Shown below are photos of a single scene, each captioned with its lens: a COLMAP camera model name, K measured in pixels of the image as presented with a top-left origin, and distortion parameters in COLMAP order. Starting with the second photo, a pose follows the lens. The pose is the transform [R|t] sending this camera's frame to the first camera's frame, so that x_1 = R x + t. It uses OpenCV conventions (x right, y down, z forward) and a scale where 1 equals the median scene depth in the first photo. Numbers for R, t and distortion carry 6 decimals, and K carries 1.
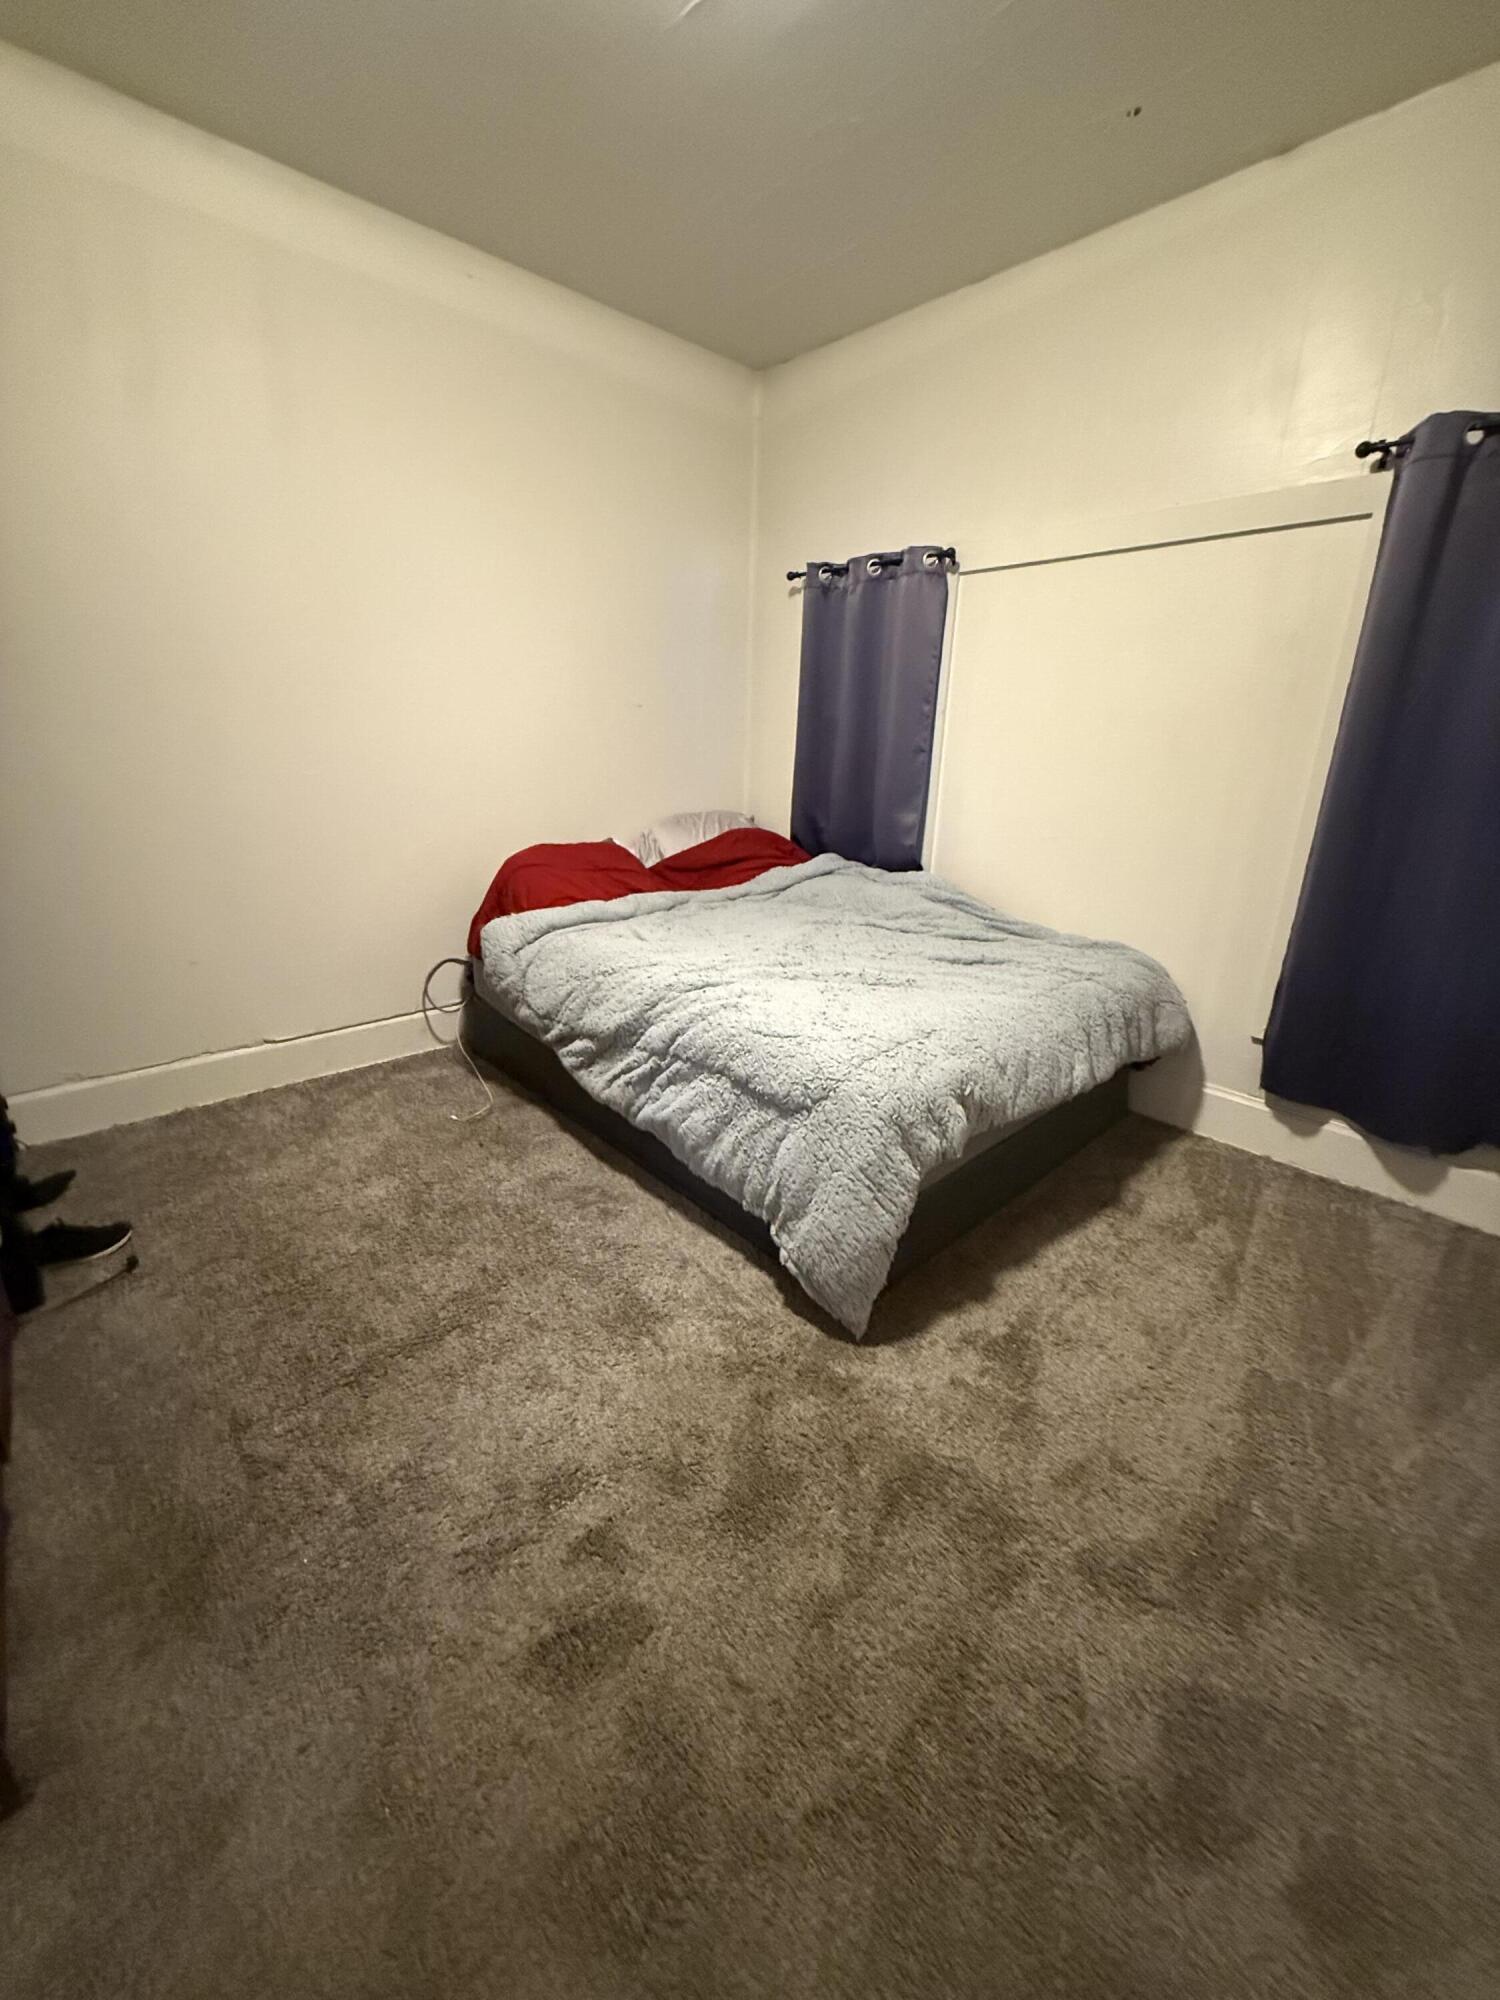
lens RADIAL K [[808.0, 0, 750.0], [0, 808.0, 993.9], [0, 0, 1]] dist [0.000696, 0.000042]
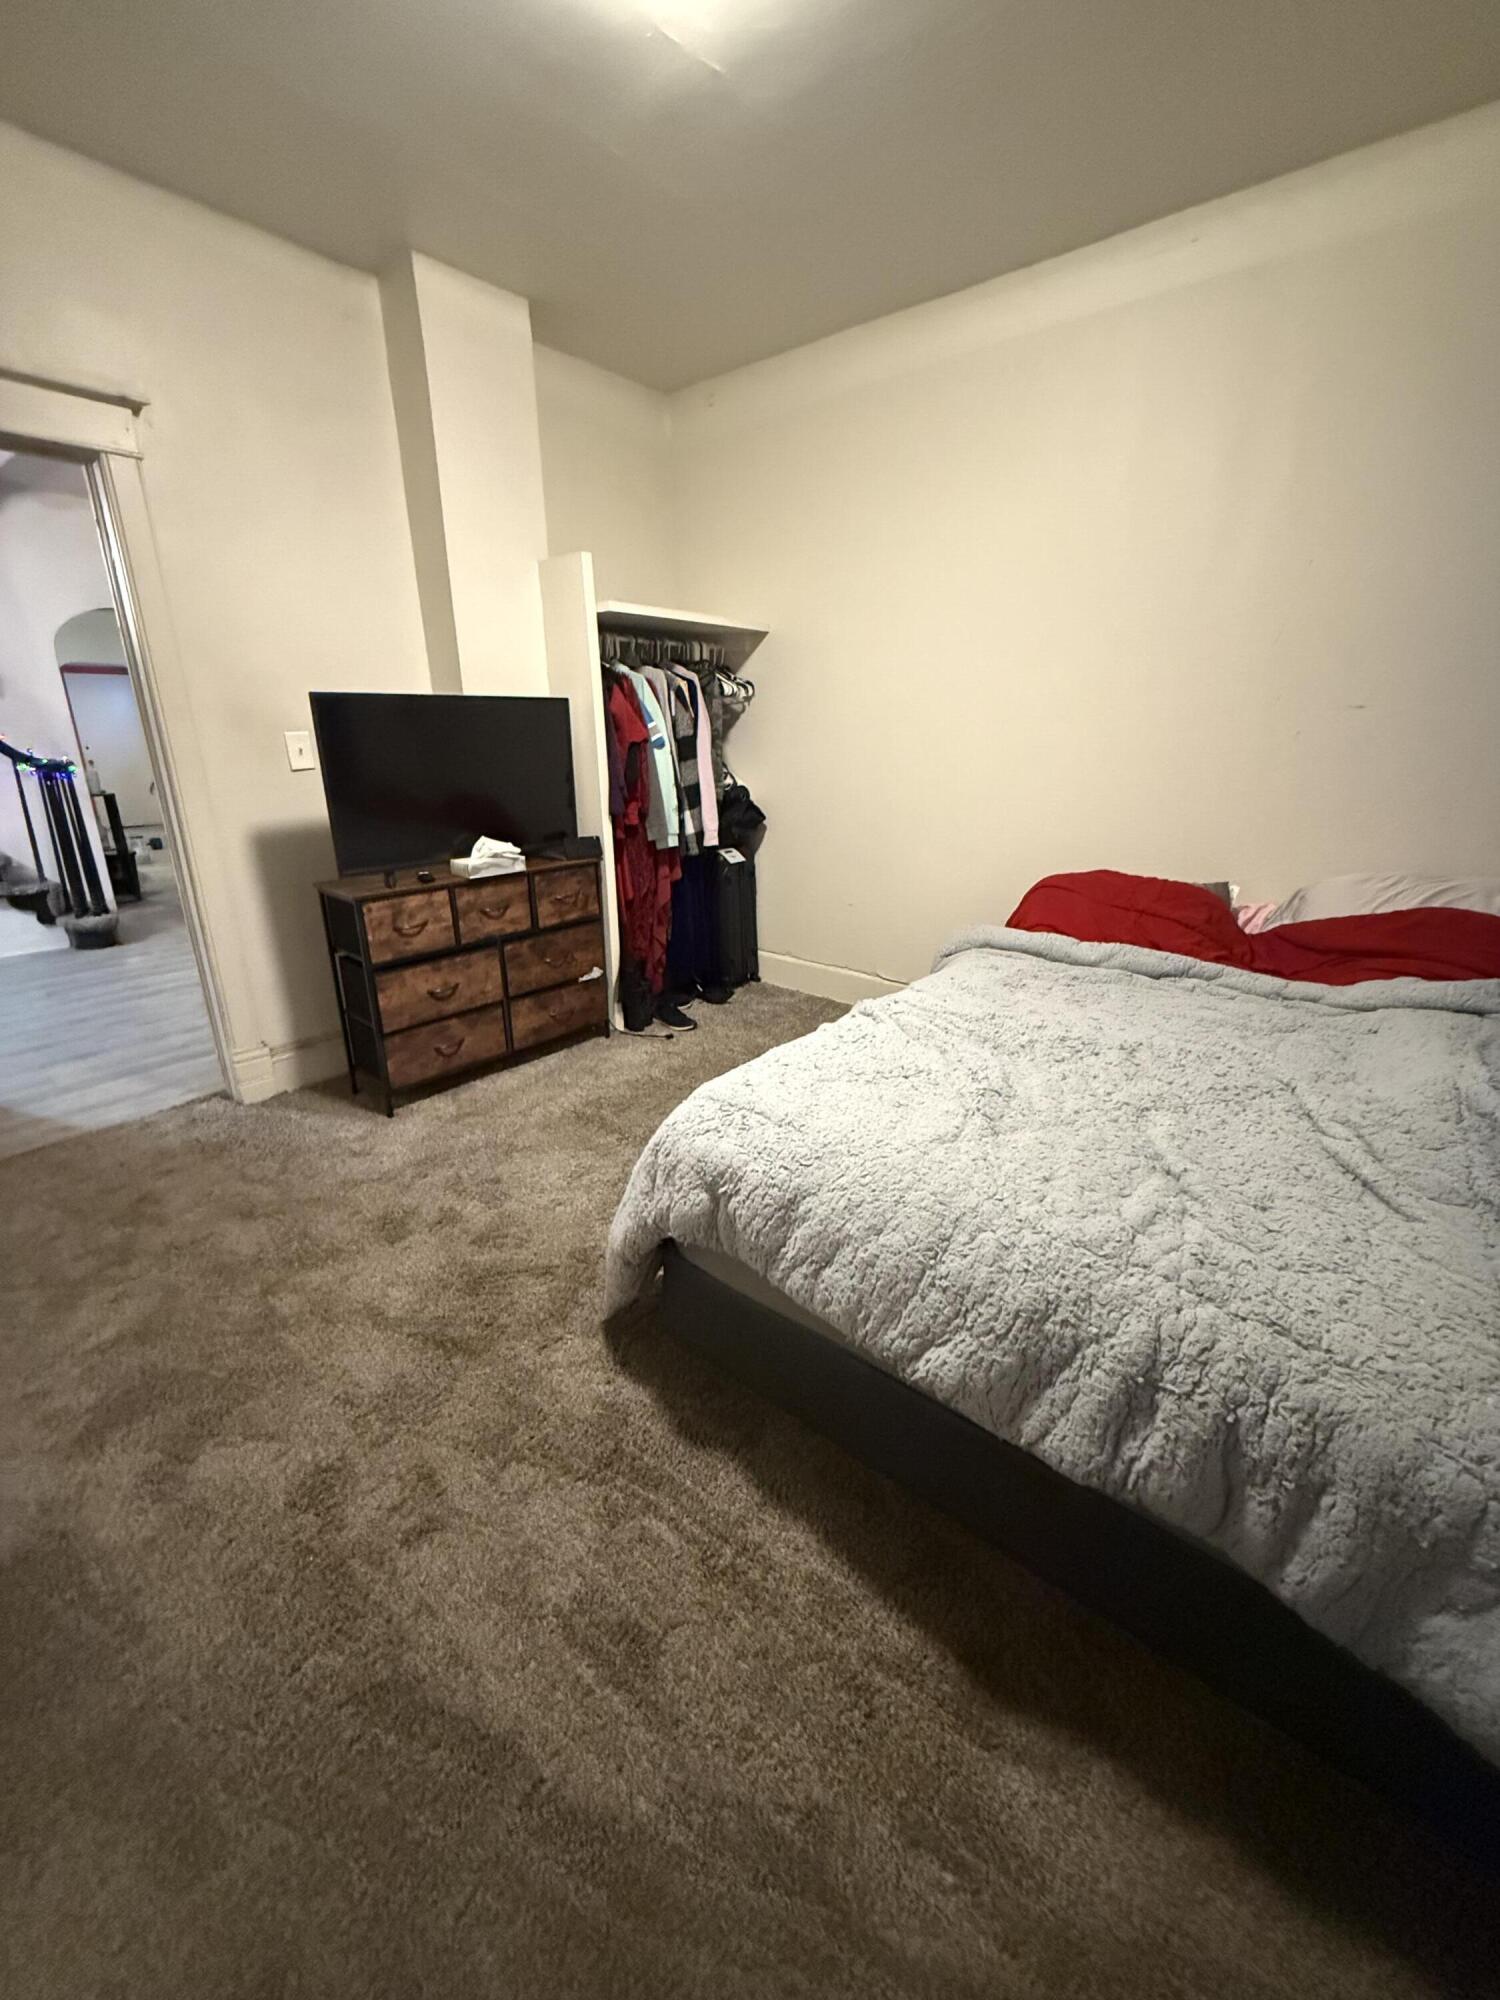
lens RADIAL K [[808.0, 0, 750.0], [0, 808.0, 993.9], [0, 0, 1]] dist [0.000696, 0.000042]
pose [[0.110966, 0.293920, -0.949367, 0.881404], [-0.302248, 0.919998, 0.249499, -0.243514], [0.946749, 0.259258, 0.190925, 0.735787]]
